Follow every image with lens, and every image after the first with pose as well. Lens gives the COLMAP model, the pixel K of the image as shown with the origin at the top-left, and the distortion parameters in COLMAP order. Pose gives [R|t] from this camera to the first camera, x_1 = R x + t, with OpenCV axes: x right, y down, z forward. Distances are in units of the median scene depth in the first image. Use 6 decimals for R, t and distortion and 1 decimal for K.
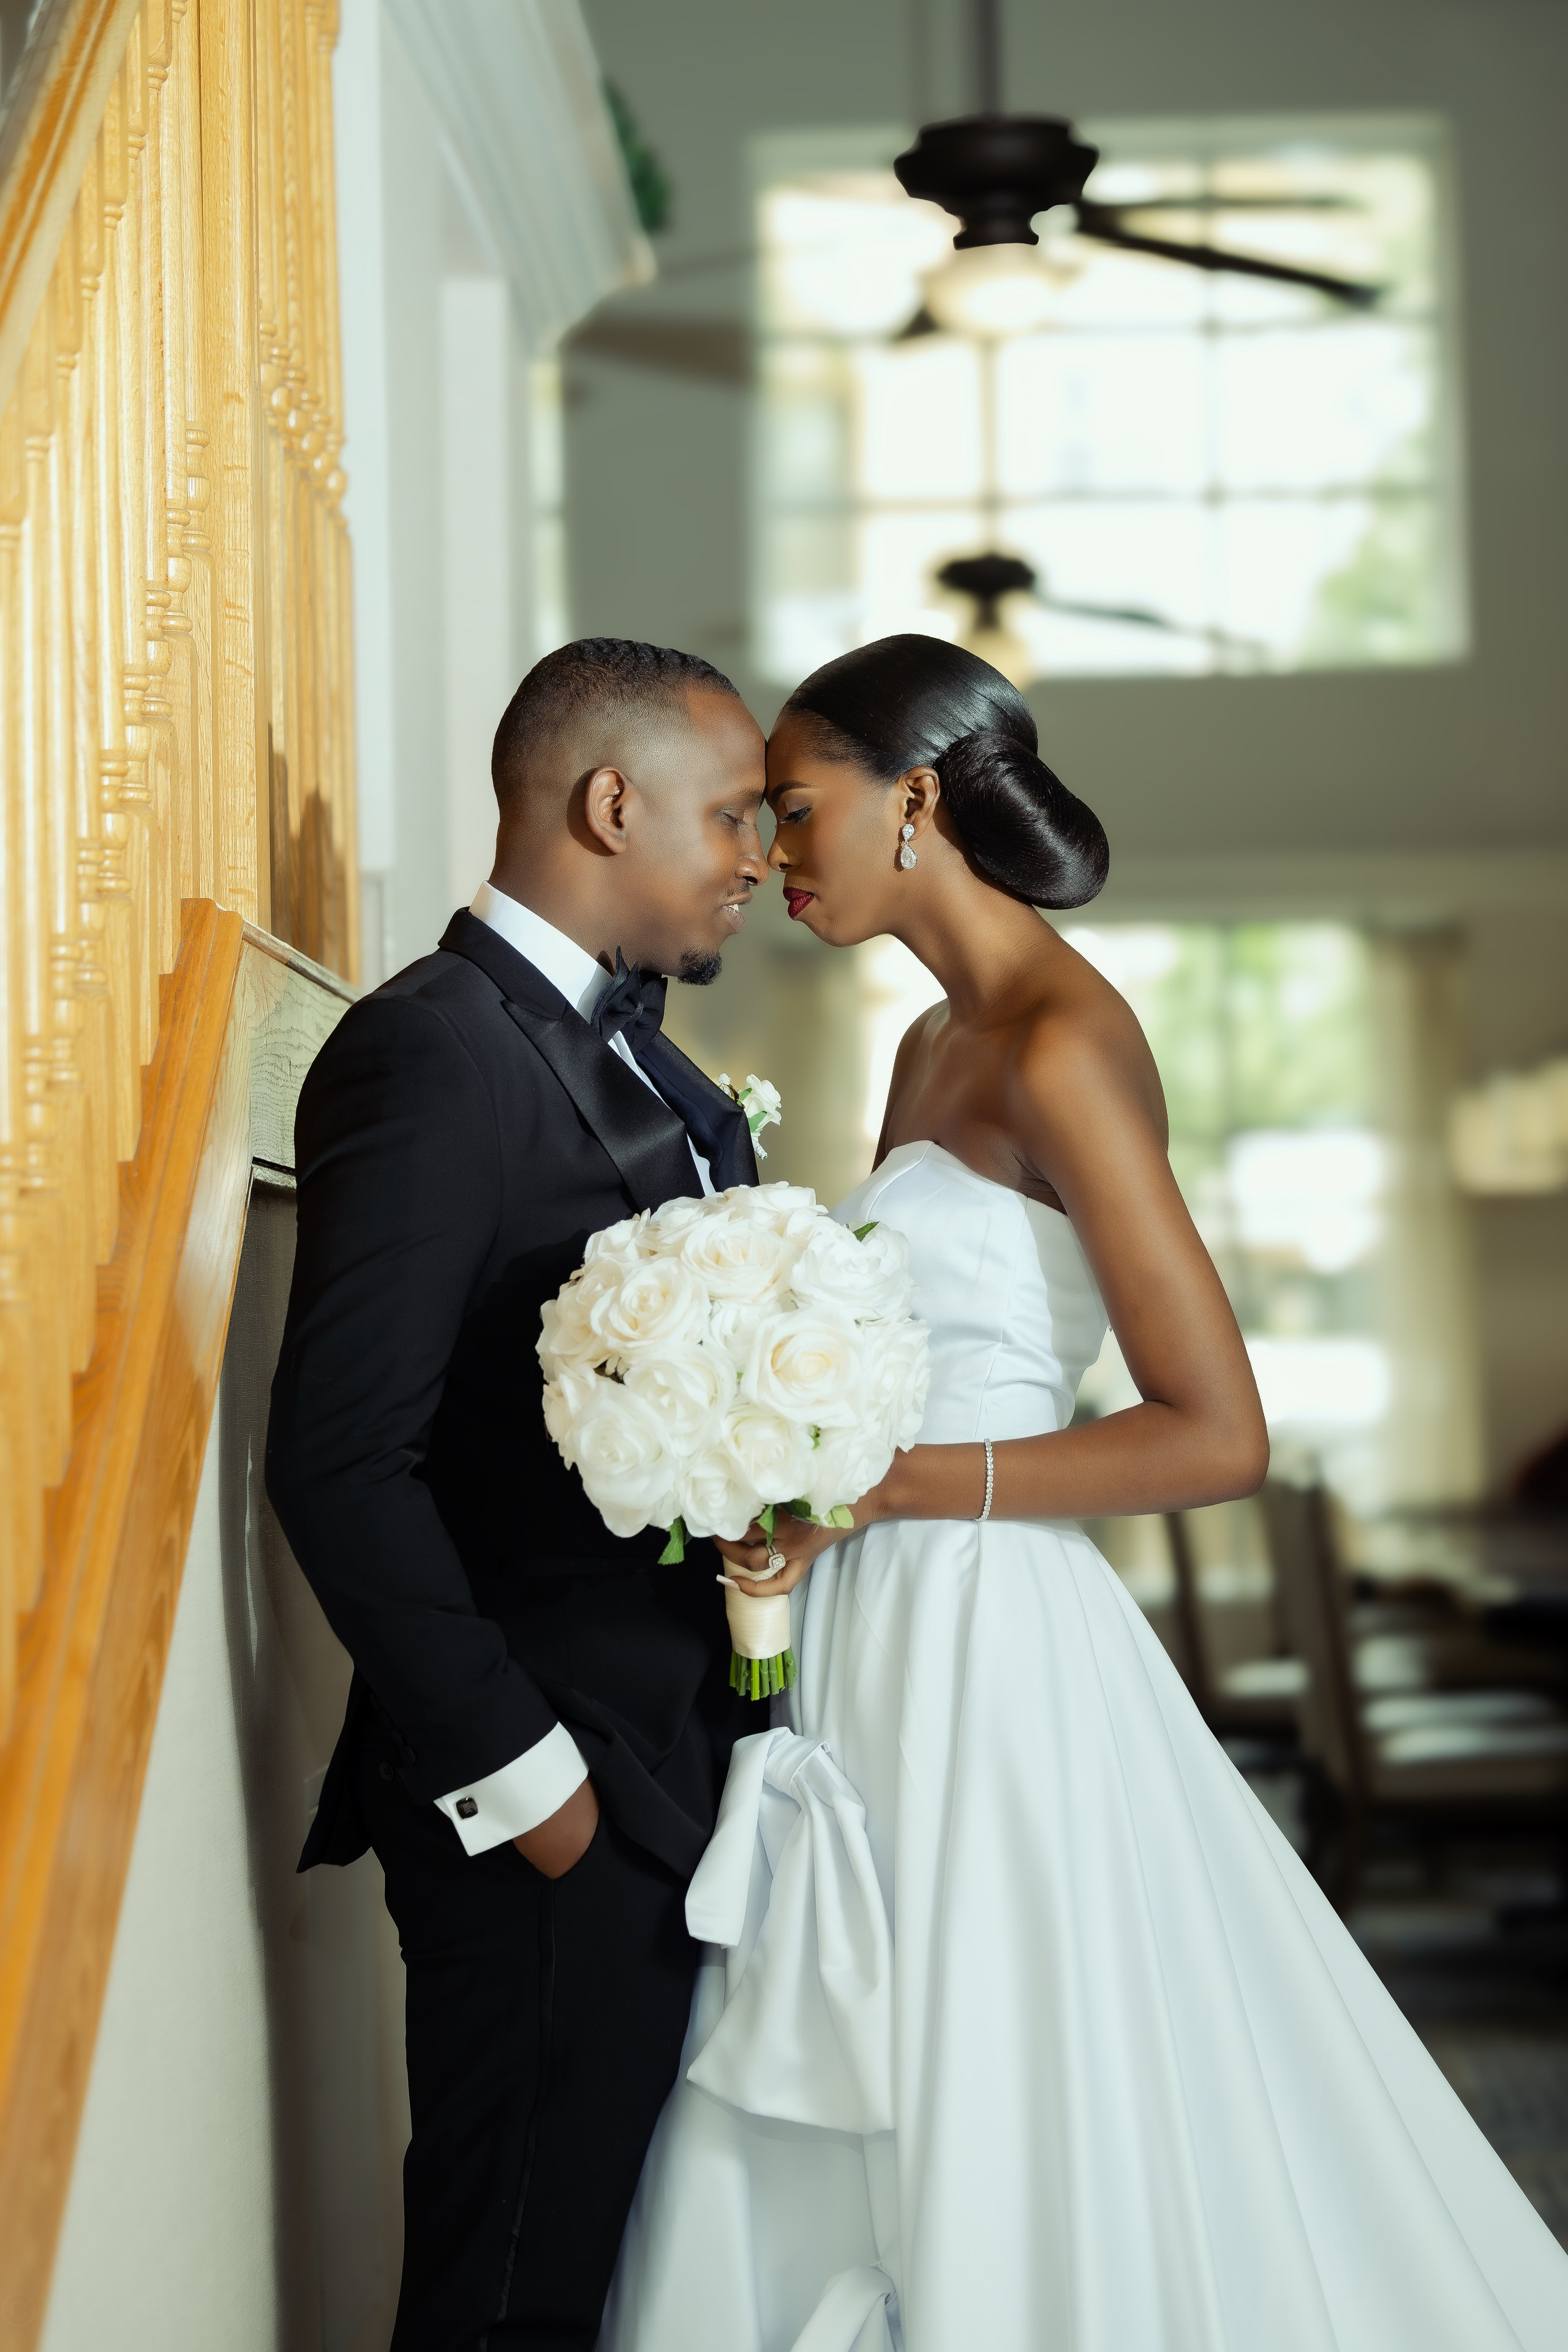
lens RADIAL K [[6205.9, 0, 784.0], [0, 6205.9, 1176.0], [0, 0, 1]] dist [0.000537, 0.359706]
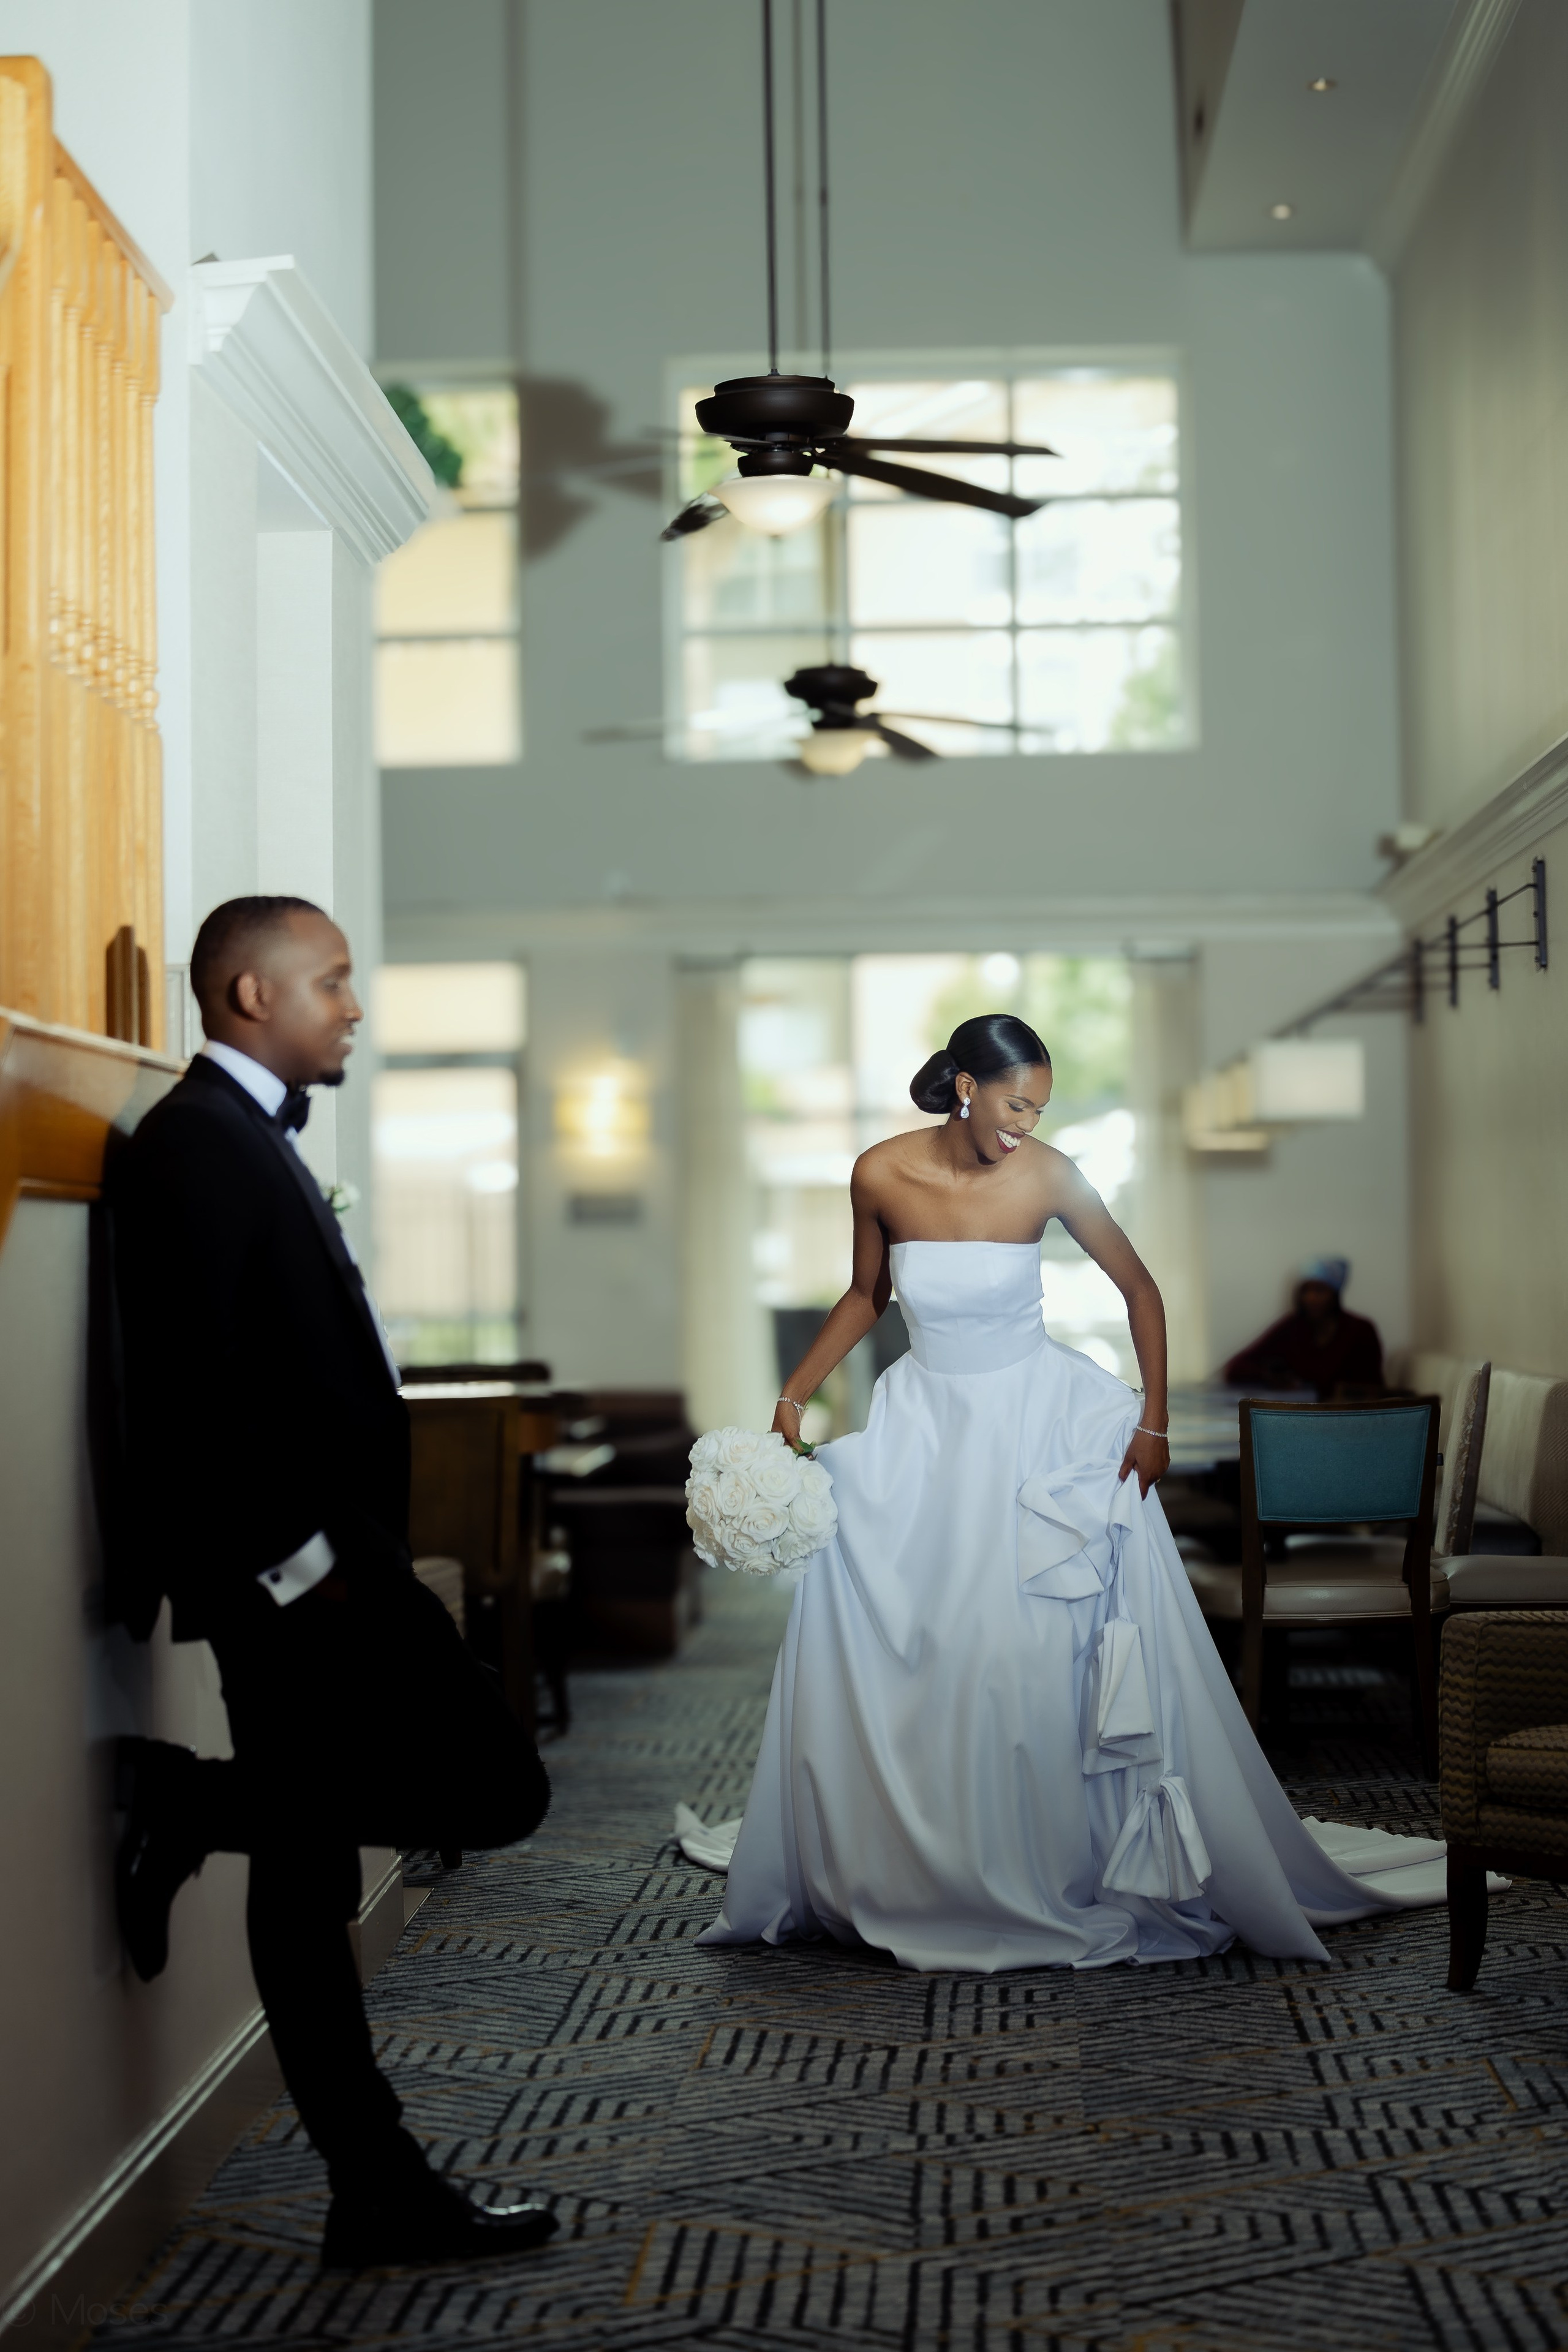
lens RADIAL K [[4842.1, 0, 784.0], [0, 4842.1, 1176.0], [0, 0, 1]] dist [-0.213713, -0.046279]
pose [[0.999968, 0.007692, 0.002318, 0.093218], [-0.007718, 0.999904, 0.011486, -0.017404], [-0.002229, -0.011504, 0.999931, -0.164310]]
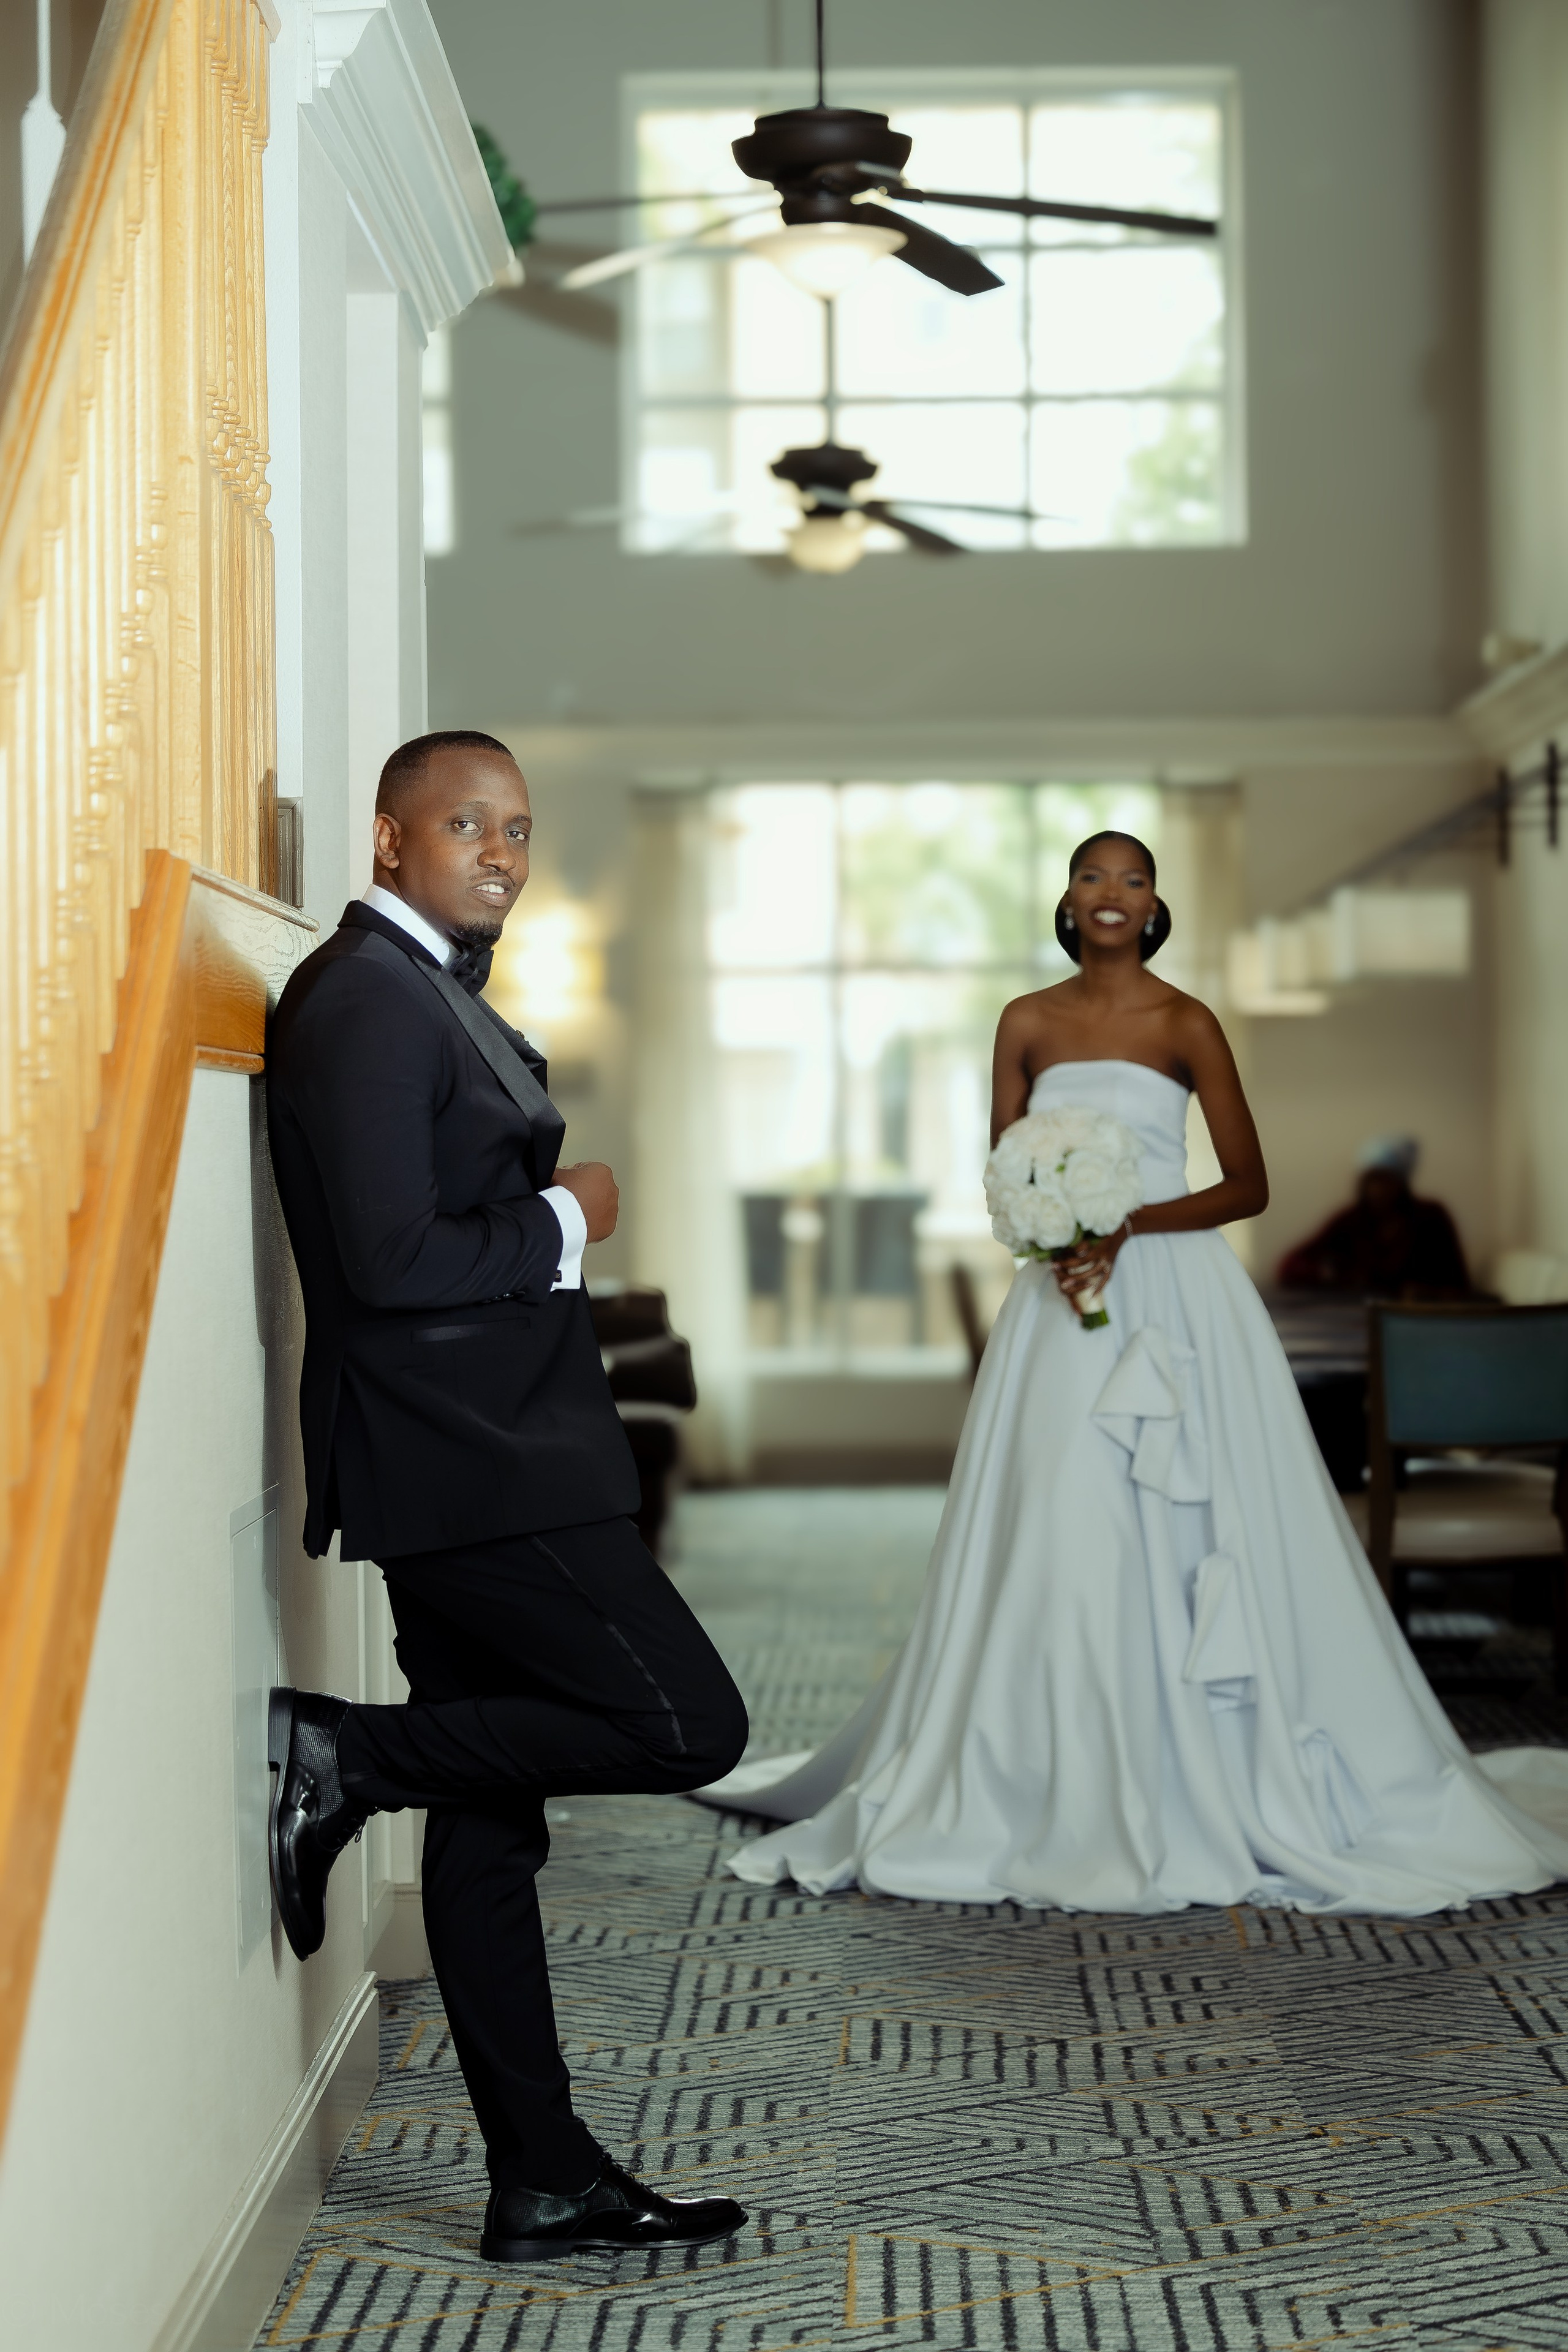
lens RADIAL K [[5701.7, 0, 784.0], [0, 5701.7, 1176.0], [0, 0, 1]] dist [-0.073110, -0.077075]
pose [[0.999680, 0.010770, 0.022872, 0.011931], [-0.011573, 0.999311, 0.035257, -0.018138], [-0.022476, -0.035511, 0.999117, -0.212434]]
